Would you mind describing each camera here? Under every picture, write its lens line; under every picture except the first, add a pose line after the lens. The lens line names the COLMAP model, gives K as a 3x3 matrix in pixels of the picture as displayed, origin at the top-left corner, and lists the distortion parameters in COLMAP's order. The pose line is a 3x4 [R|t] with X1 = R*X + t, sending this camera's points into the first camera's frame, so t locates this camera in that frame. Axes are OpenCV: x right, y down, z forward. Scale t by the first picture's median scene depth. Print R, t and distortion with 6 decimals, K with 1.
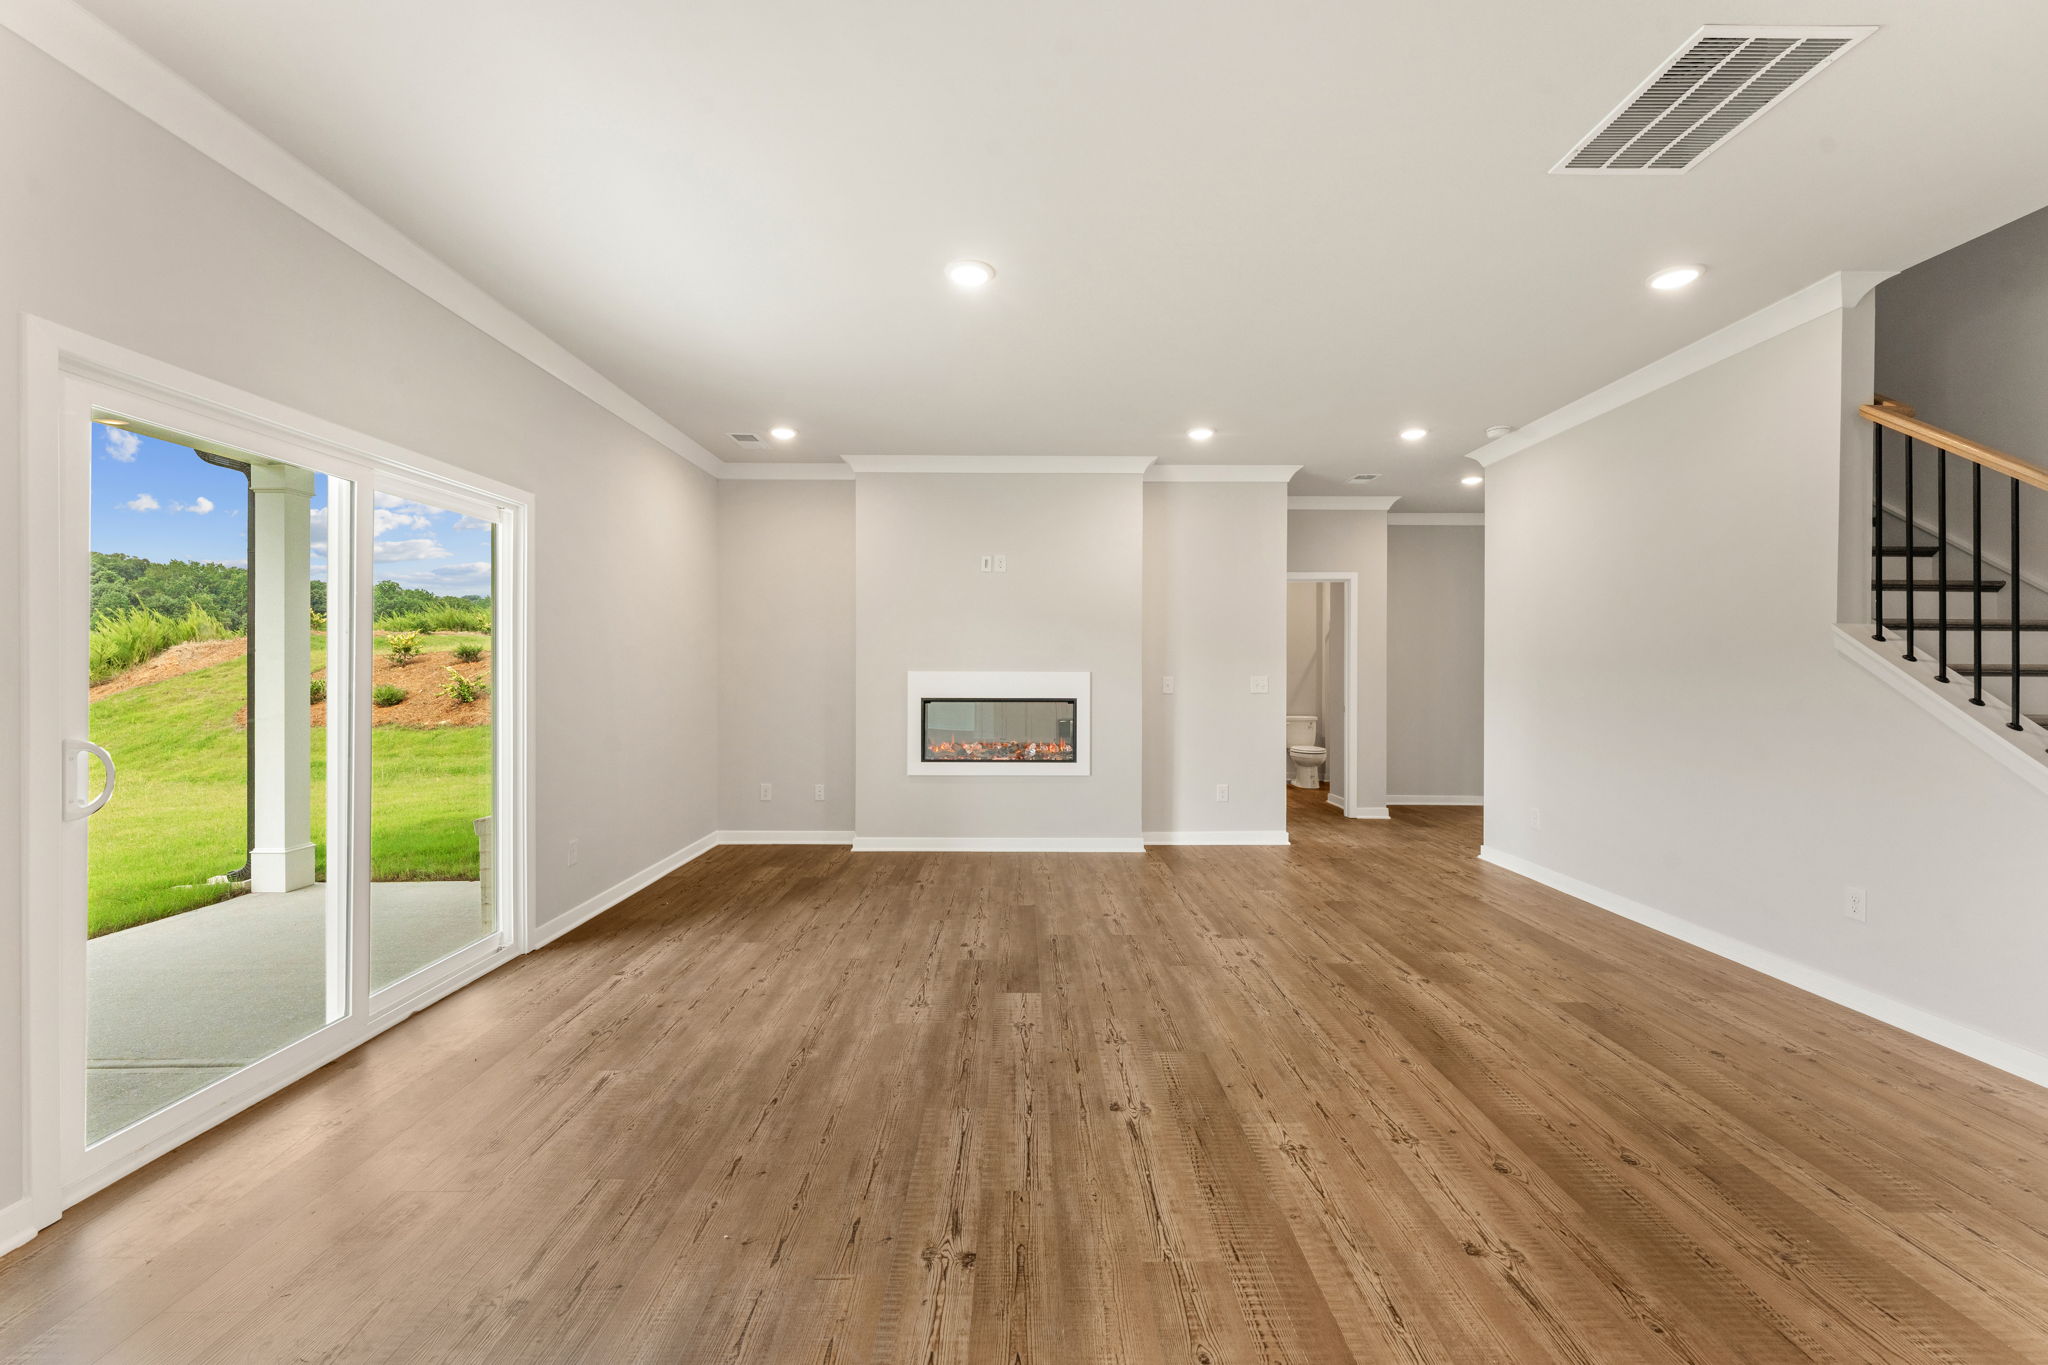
lens RADIAL K [[818.7, 0, 1026.1], [0, 818.7, 665.9], [0, 0, 1]] dist [-0.000890, -0.000386]
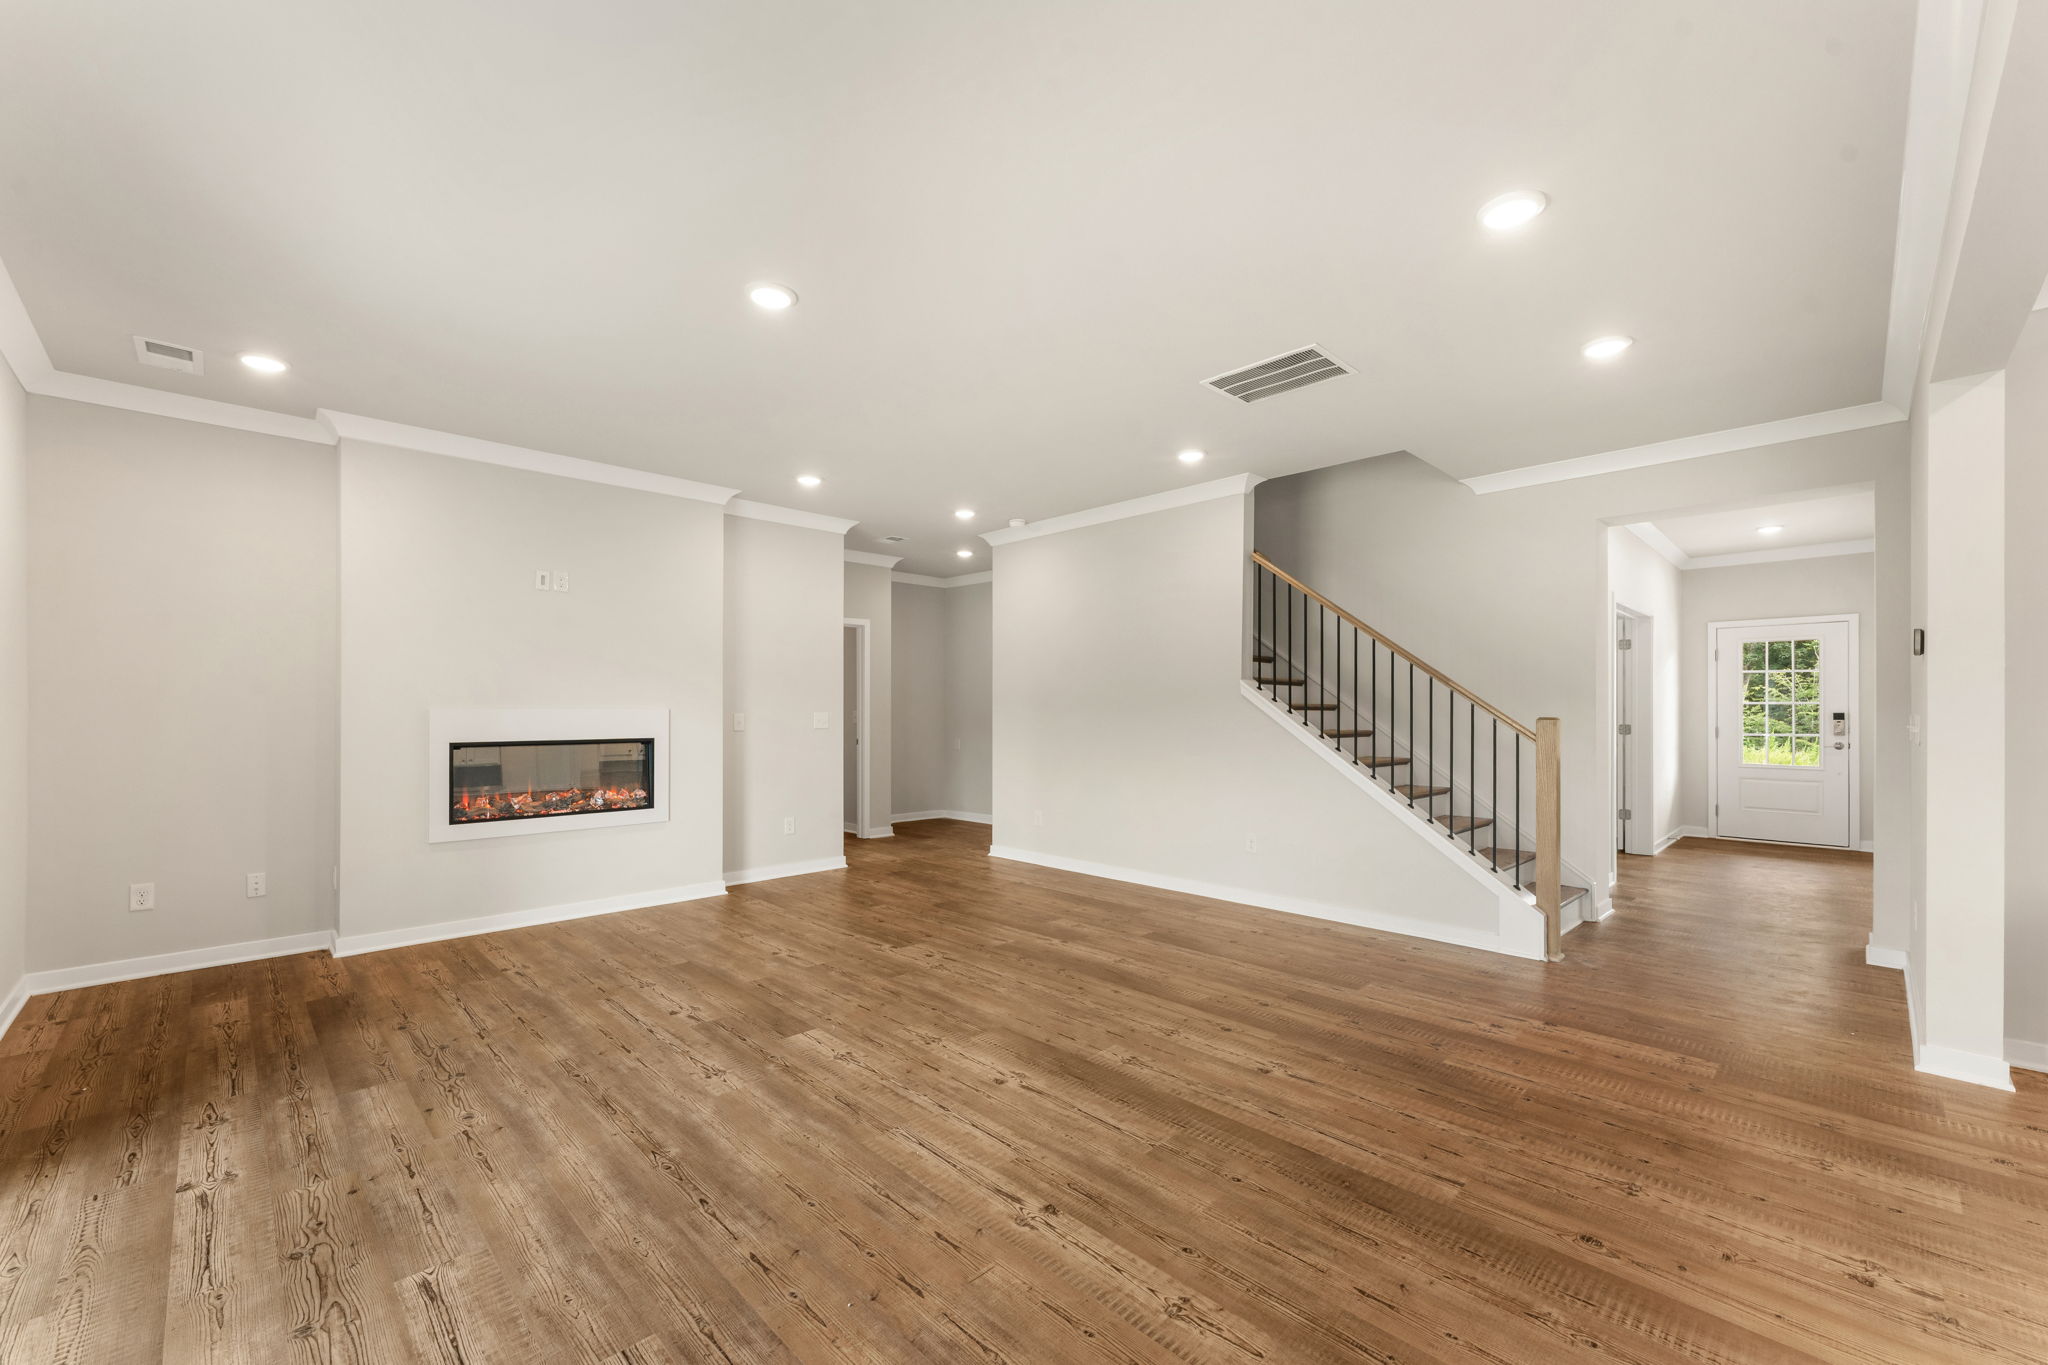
lens RADIAL K [[821.6, 0, 1019.0], [0, 821.6, 698.2], [0, 0, 1]] dist [-0.000026, -0.000160]
pose [[0.717561, 0.006252, 0.696468, -0.499616], [-0.003217, 0.999979, -0.005663, -0.001840], [-0.696489, 0.001823, 0.717566, 0.097932]]
